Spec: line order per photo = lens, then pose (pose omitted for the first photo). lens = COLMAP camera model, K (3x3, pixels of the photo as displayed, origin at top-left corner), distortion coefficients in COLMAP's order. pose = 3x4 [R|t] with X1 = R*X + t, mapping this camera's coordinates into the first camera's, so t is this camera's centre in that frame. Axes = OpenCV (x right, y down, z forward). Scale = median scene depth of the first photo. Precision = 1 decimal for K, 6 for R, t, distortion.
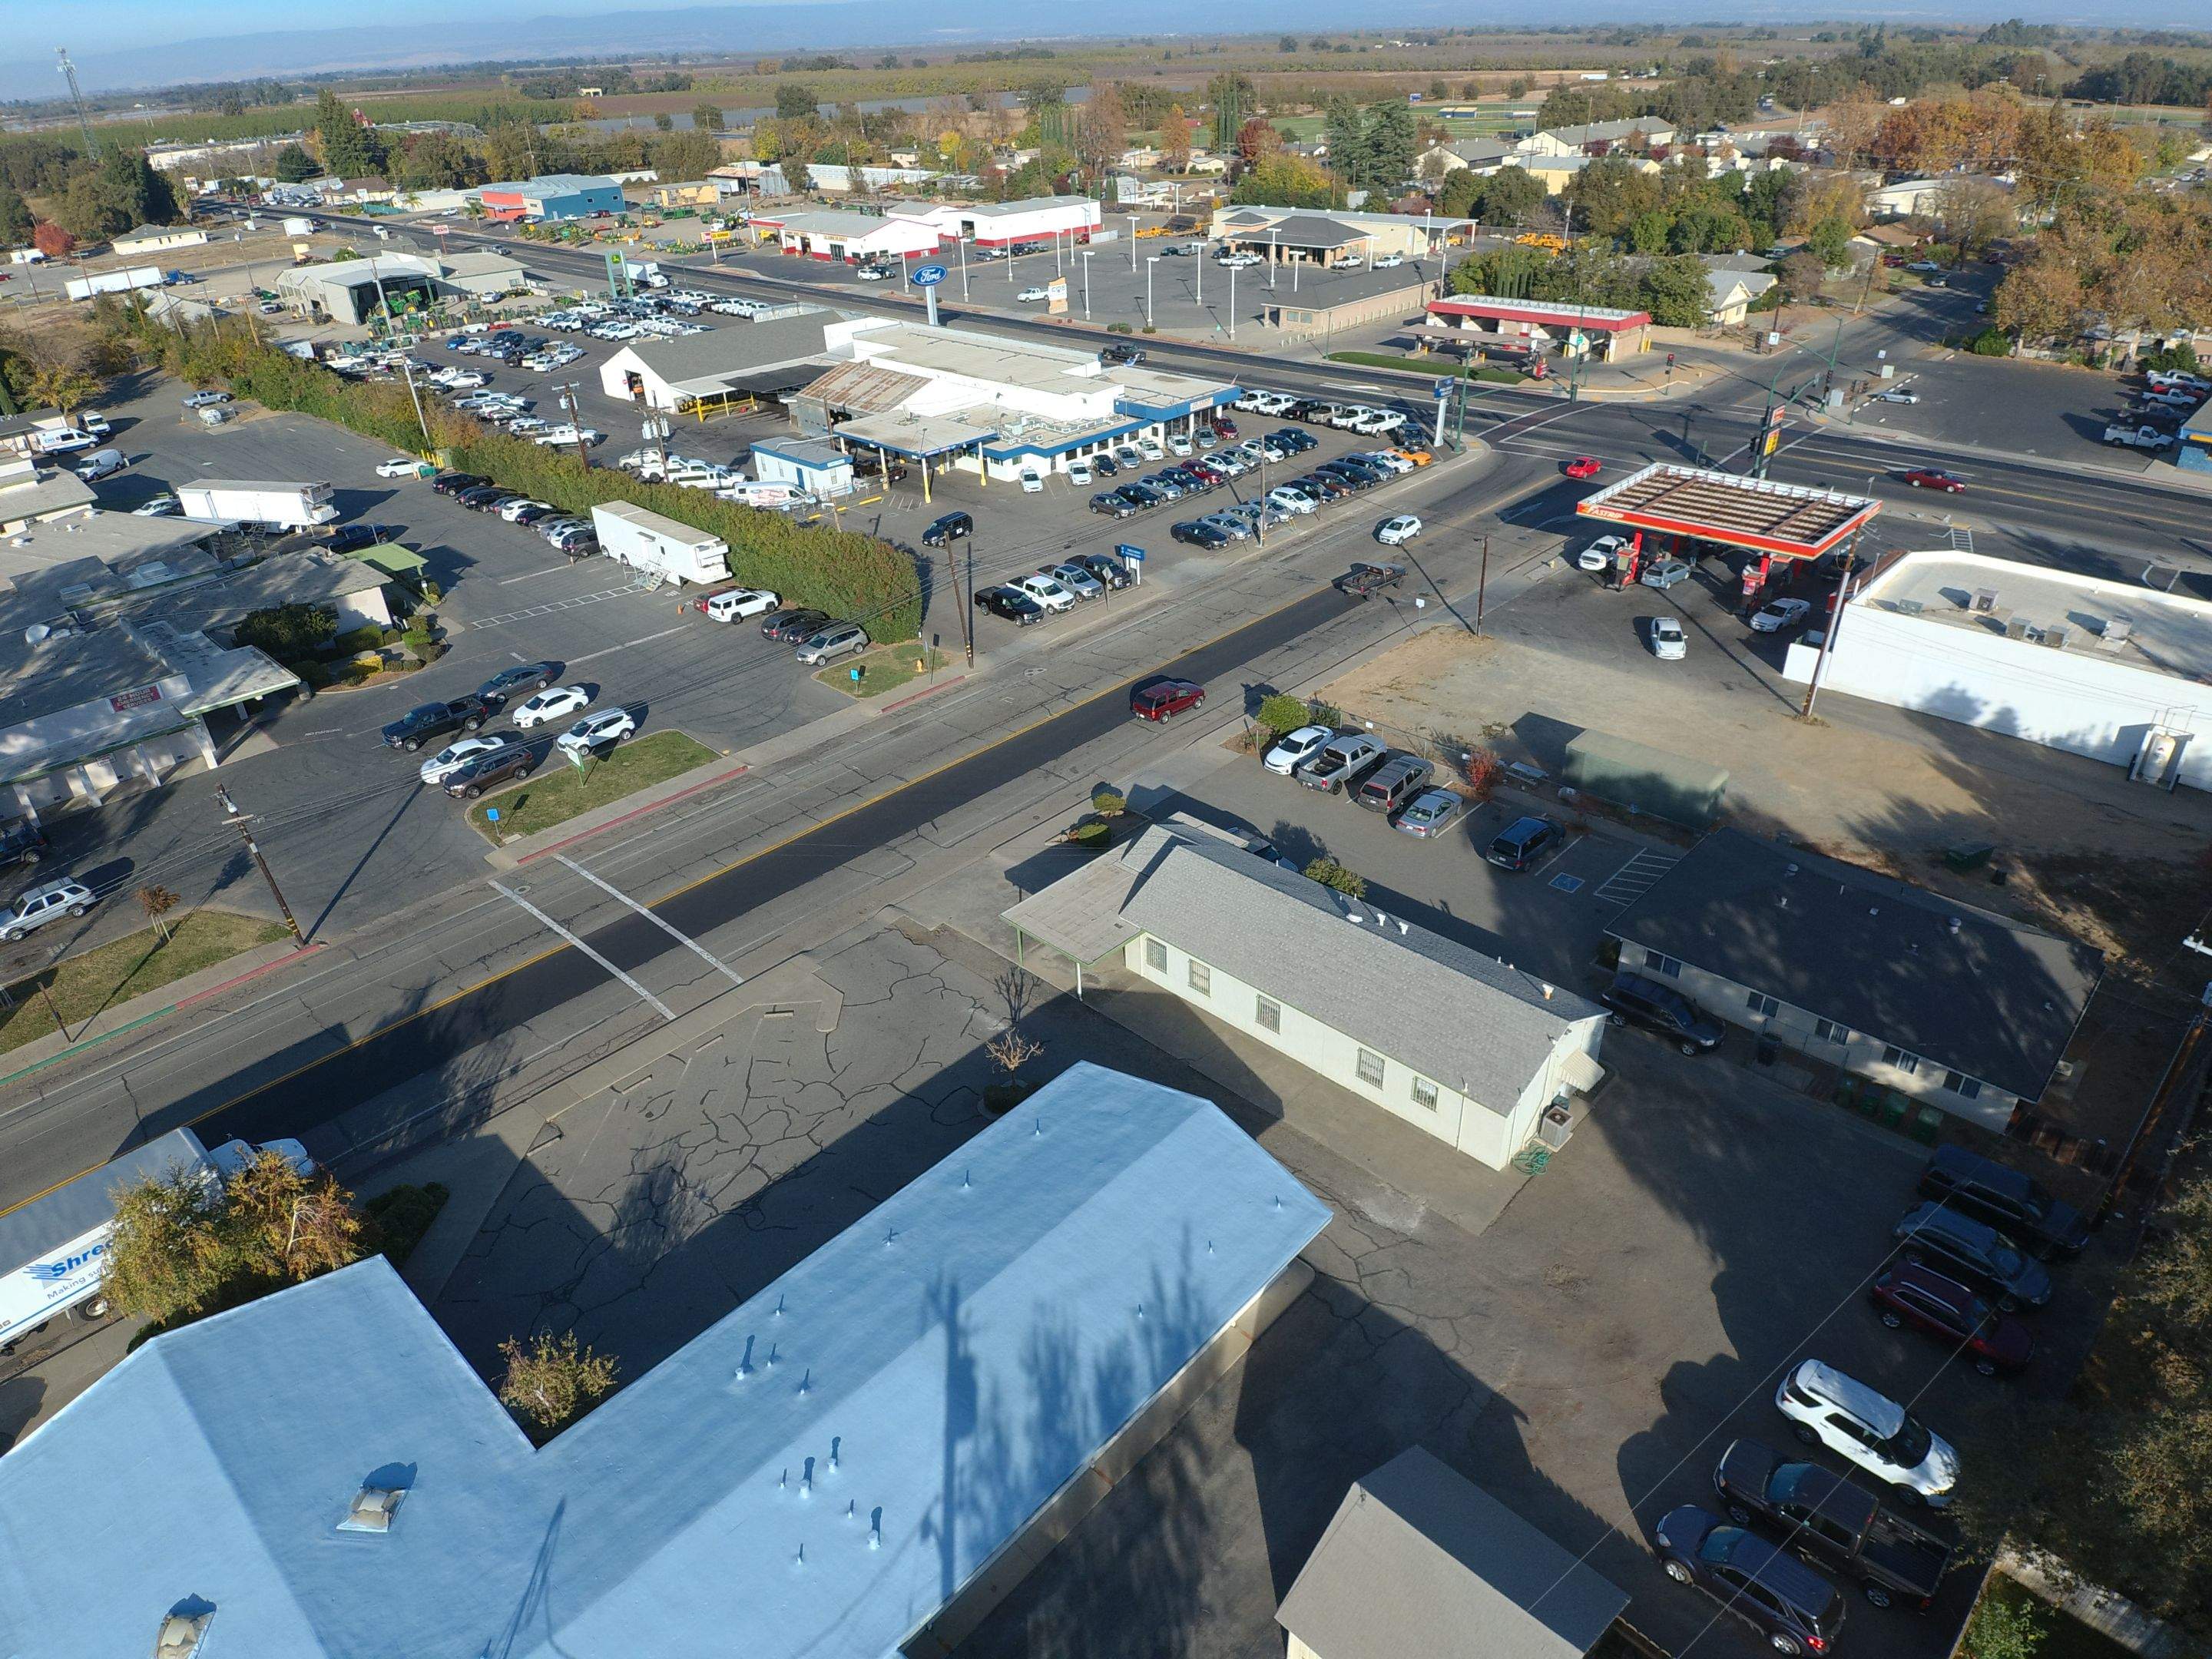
lens RADIAL K [[1328.2, 0, 1131.7], [0, 1328.2, 834.2], [0, 0, 1]] dist [0.084435, -0.112607]
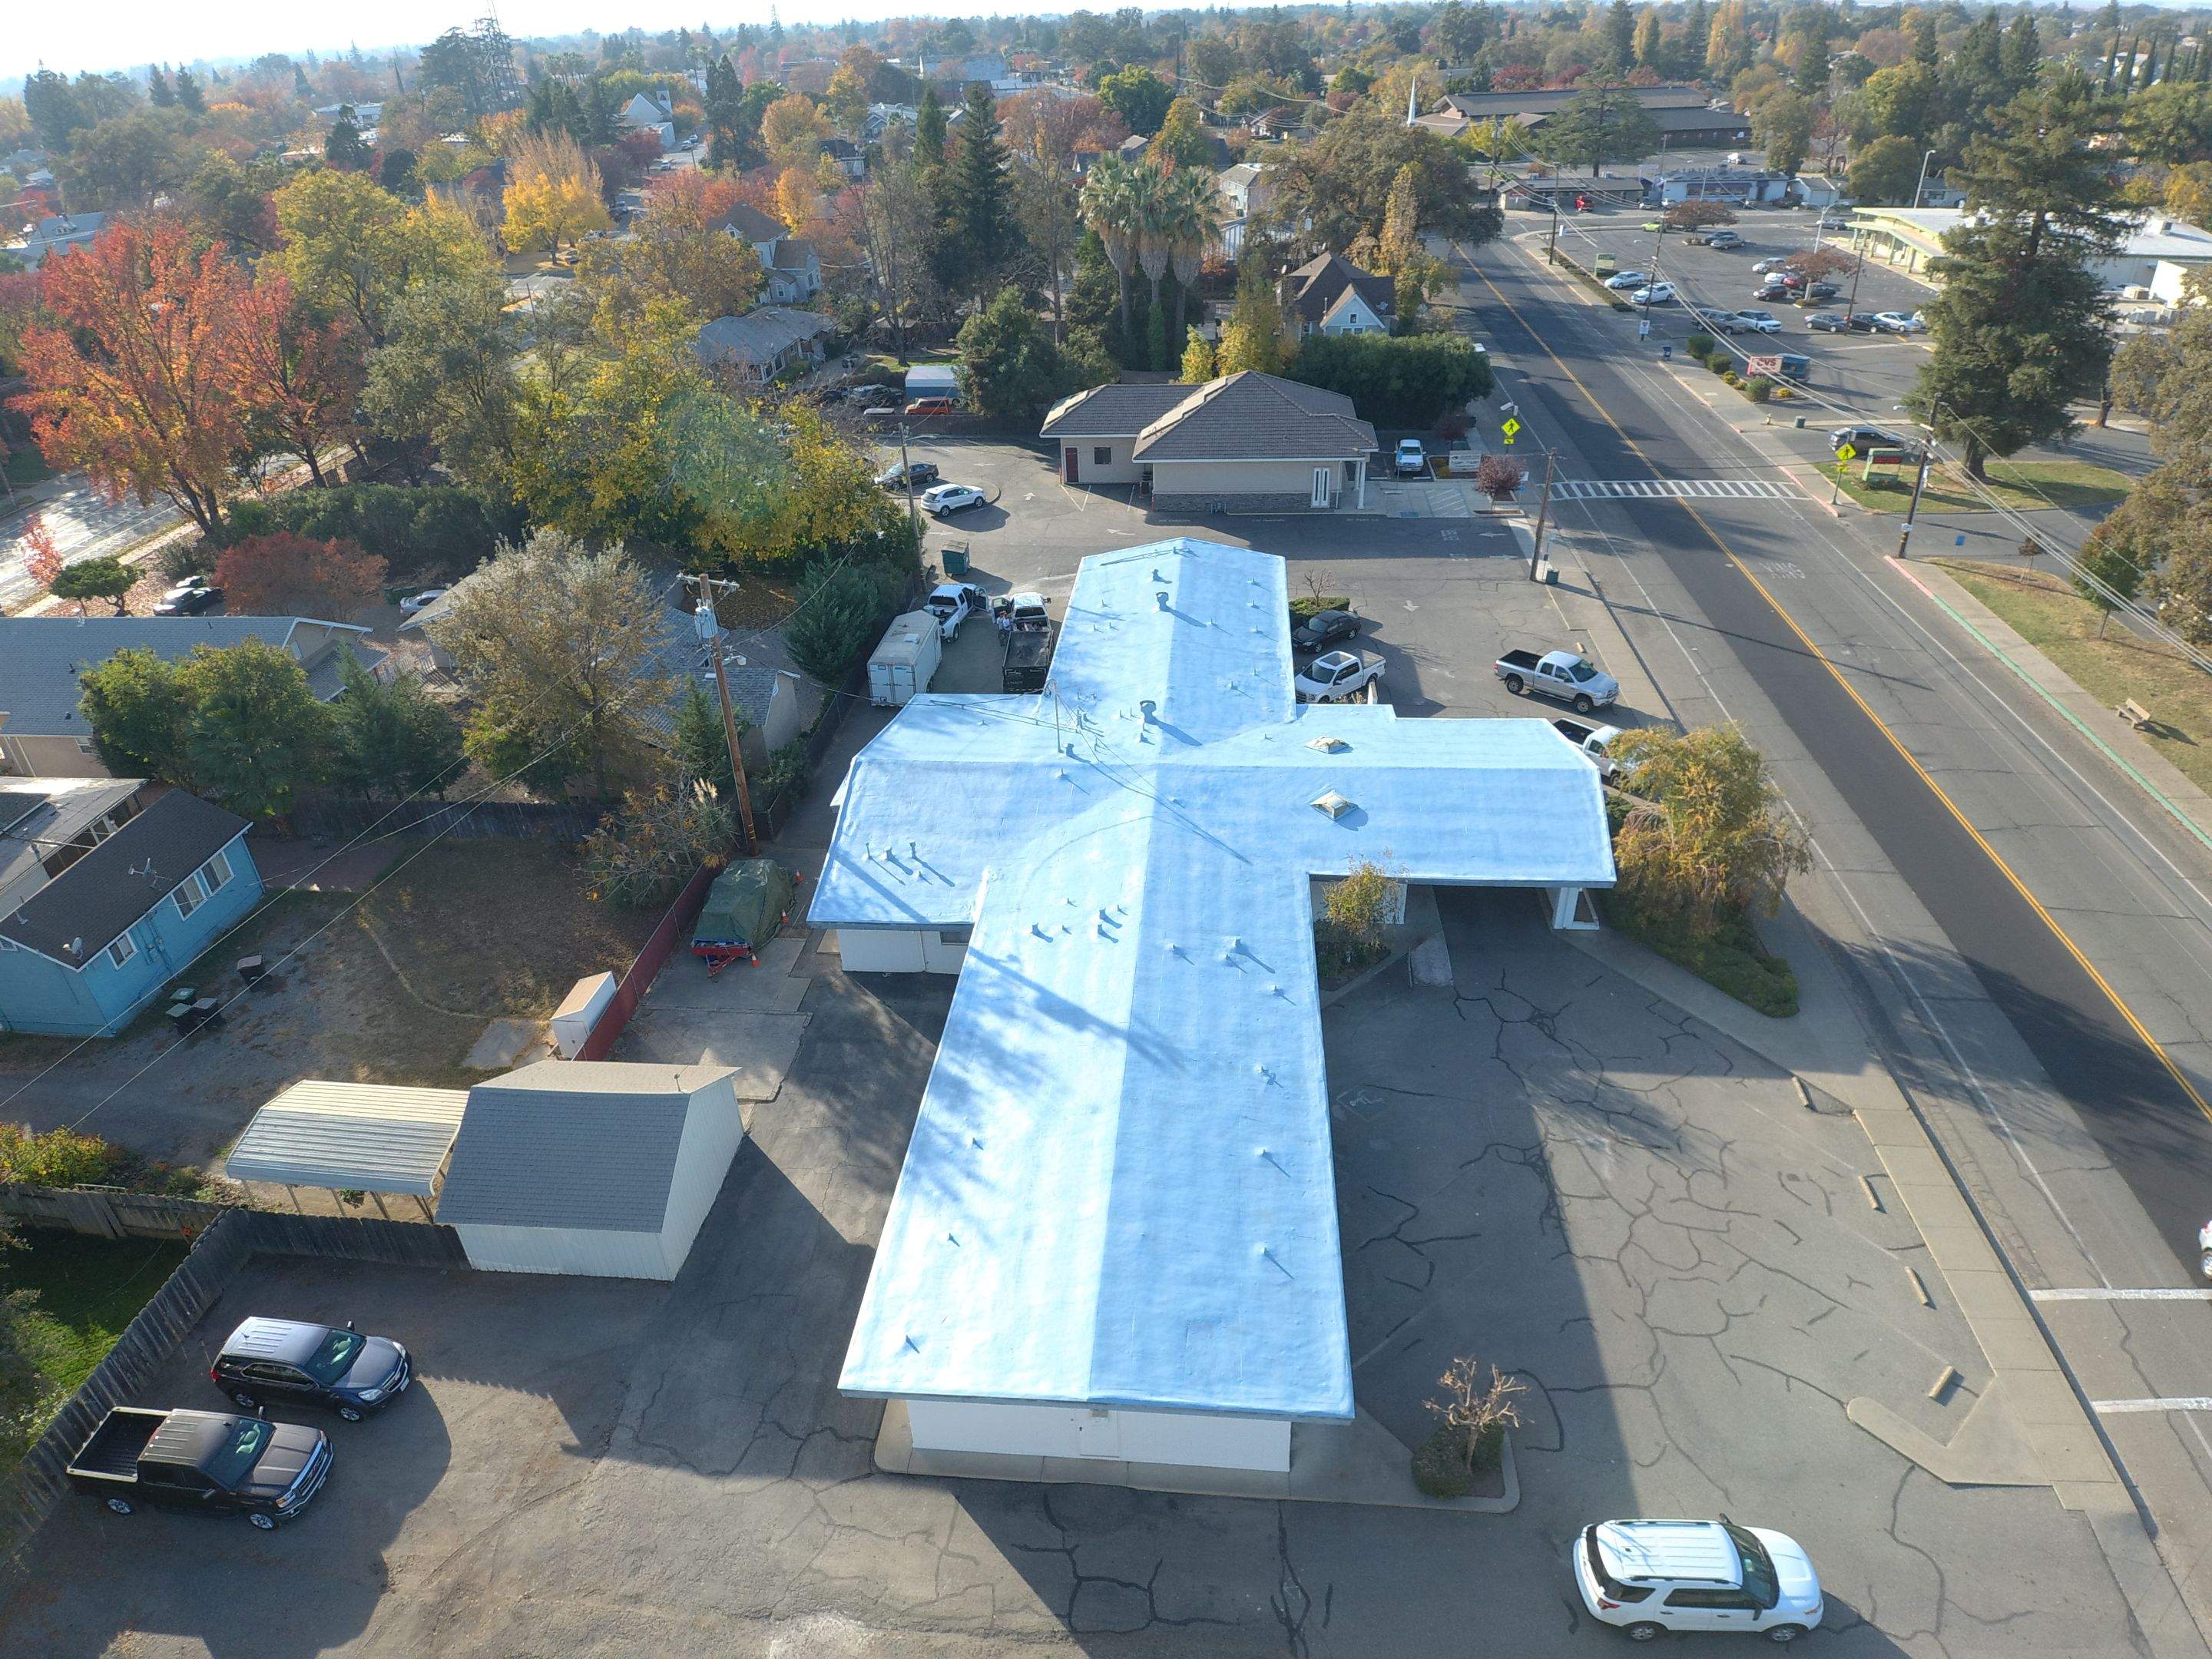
lens RADIAL K [[1314.1, 0, 1103.2], [0, 1314.1, 845.7], [0, 0, 1]] dist [0.079715, -0.109141]
pose [[-0.792888, 0.365877, -0.487302, 0.169705], [-0.265015, 0.513057, 0.816419, -0.282747], [0.548722, 0.776471, -0.309834, 0.661130]]
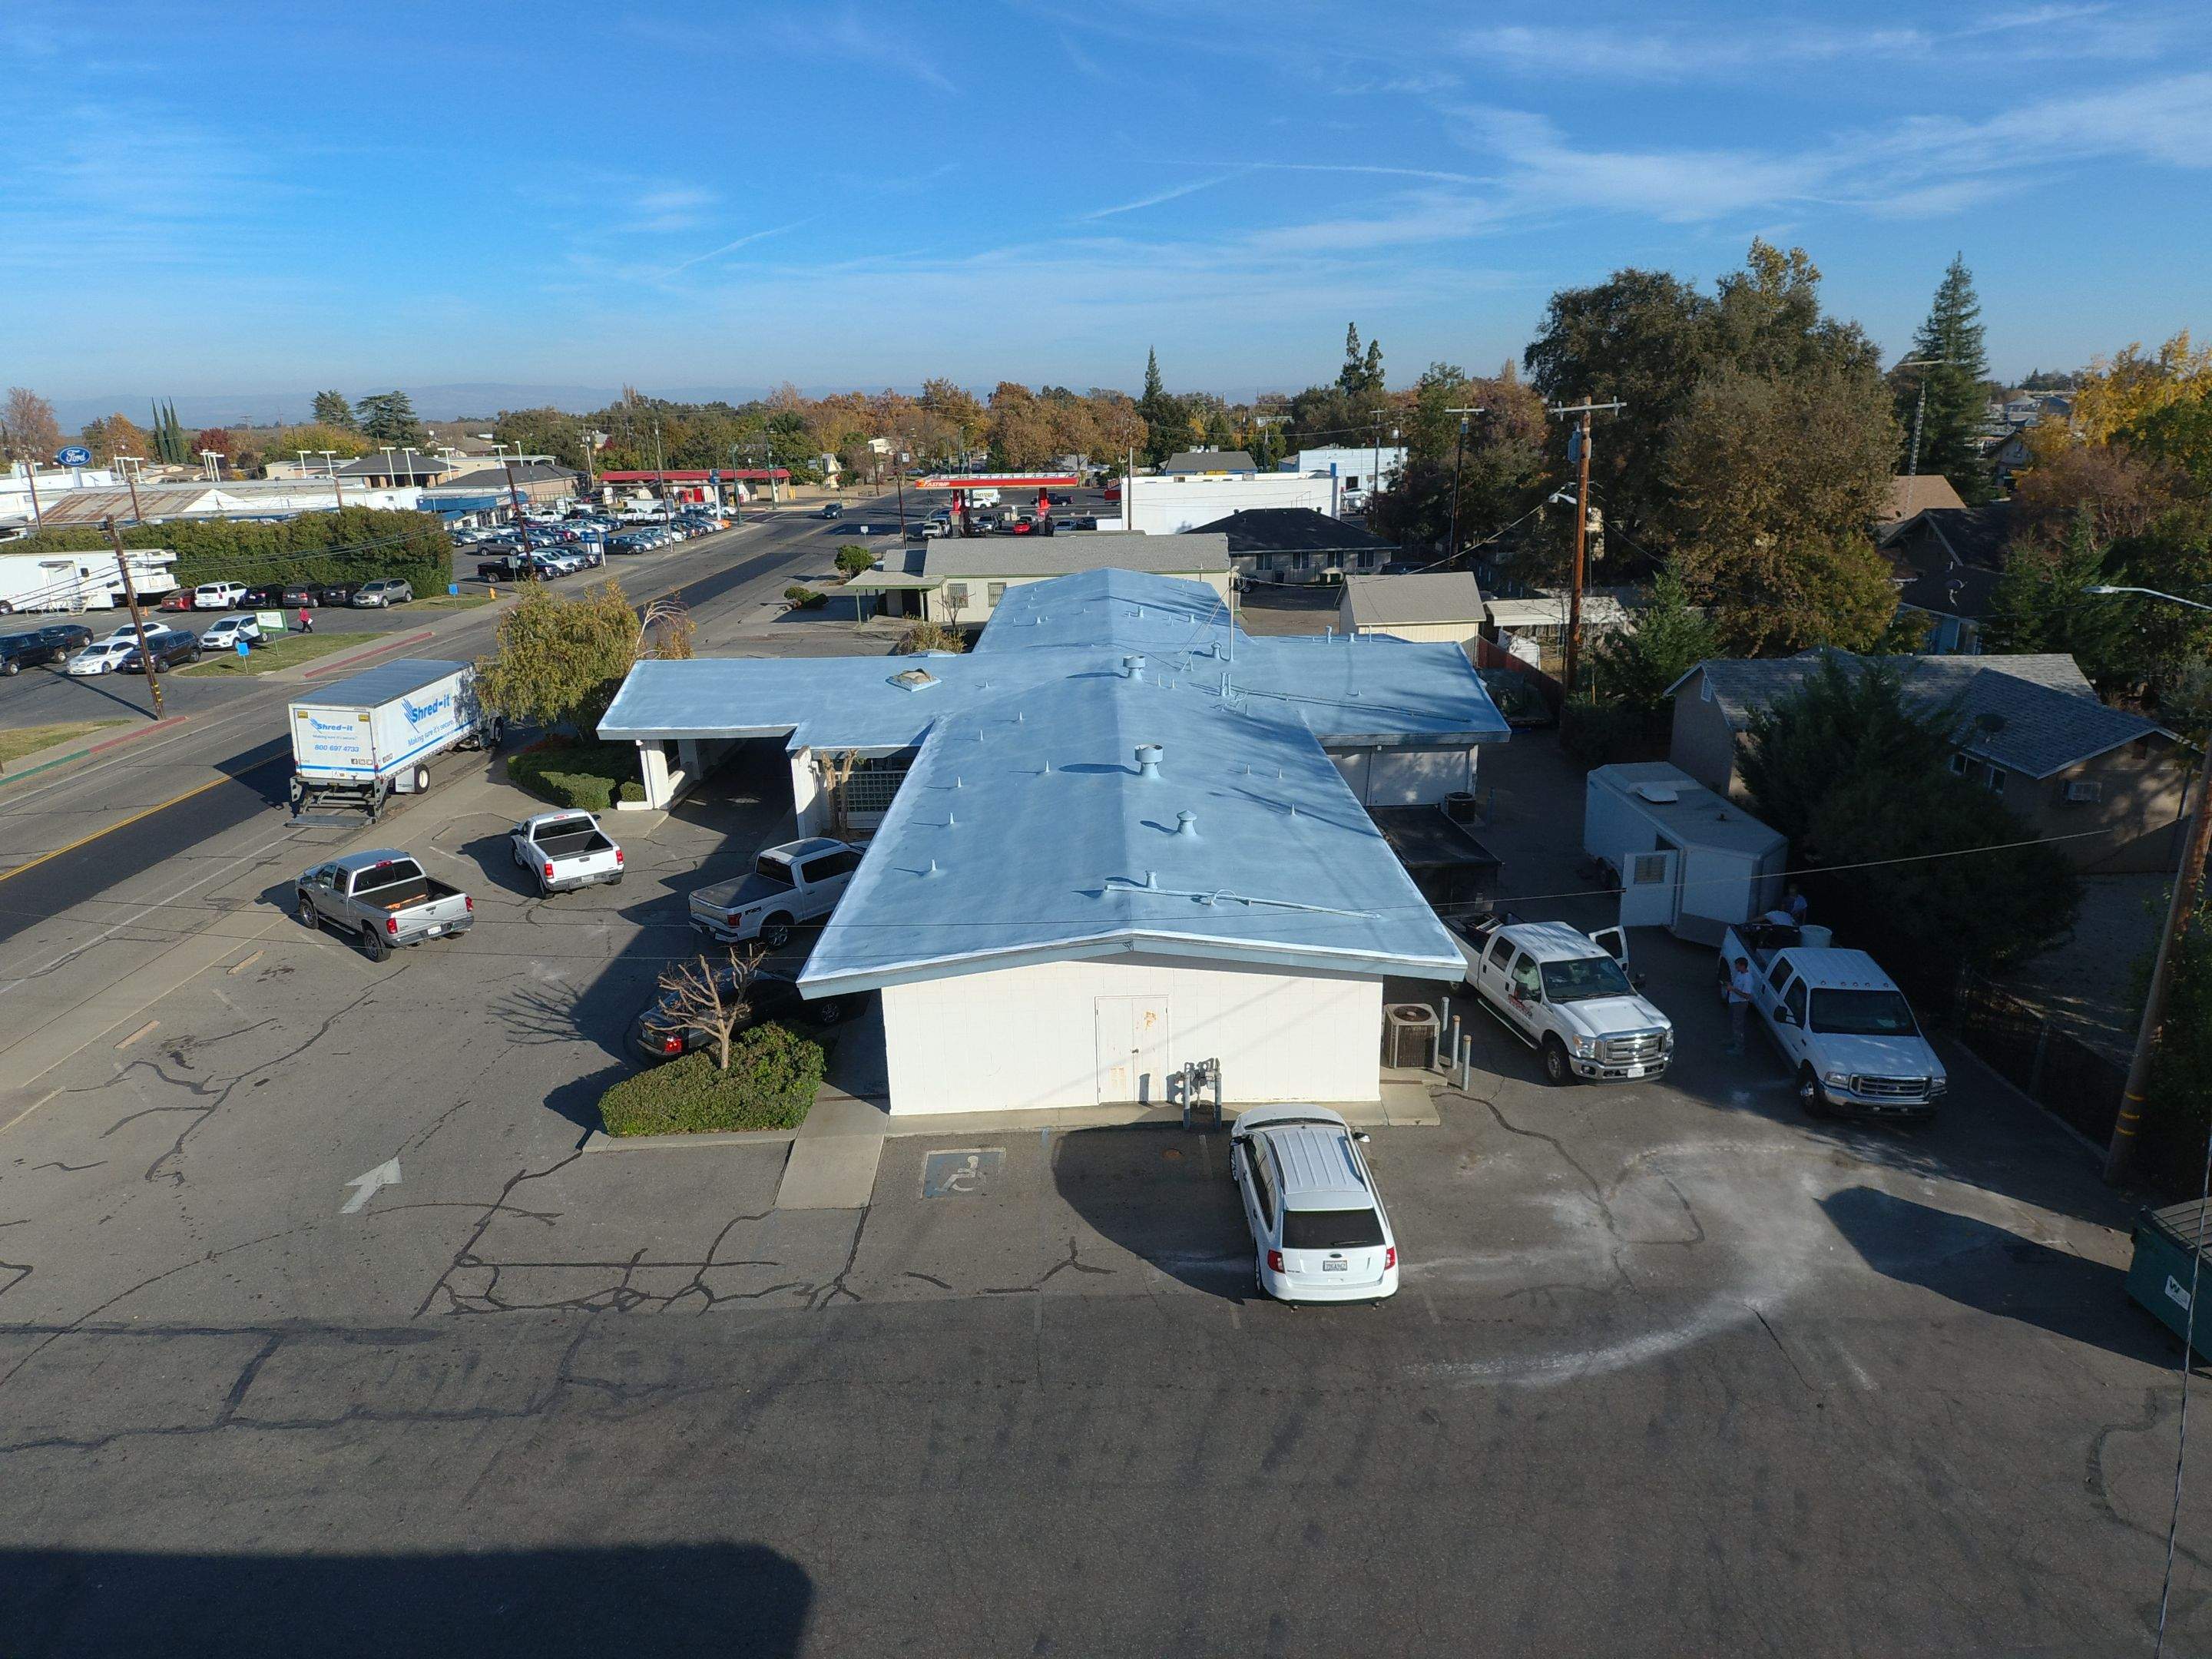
lens RADIAL K [[1310.1, 0, 1124.8], [0, 1310.1, 825.3], [0, 0, 1]] dist [0.116010, -0.144278]
pose [[0.724518, -0.197352, 0.660398, -0.684851], [0.356653, 0.927232, -0.114190, 0.447564], [-0.589807, 0.318265, 0.742182, -0.058013]]
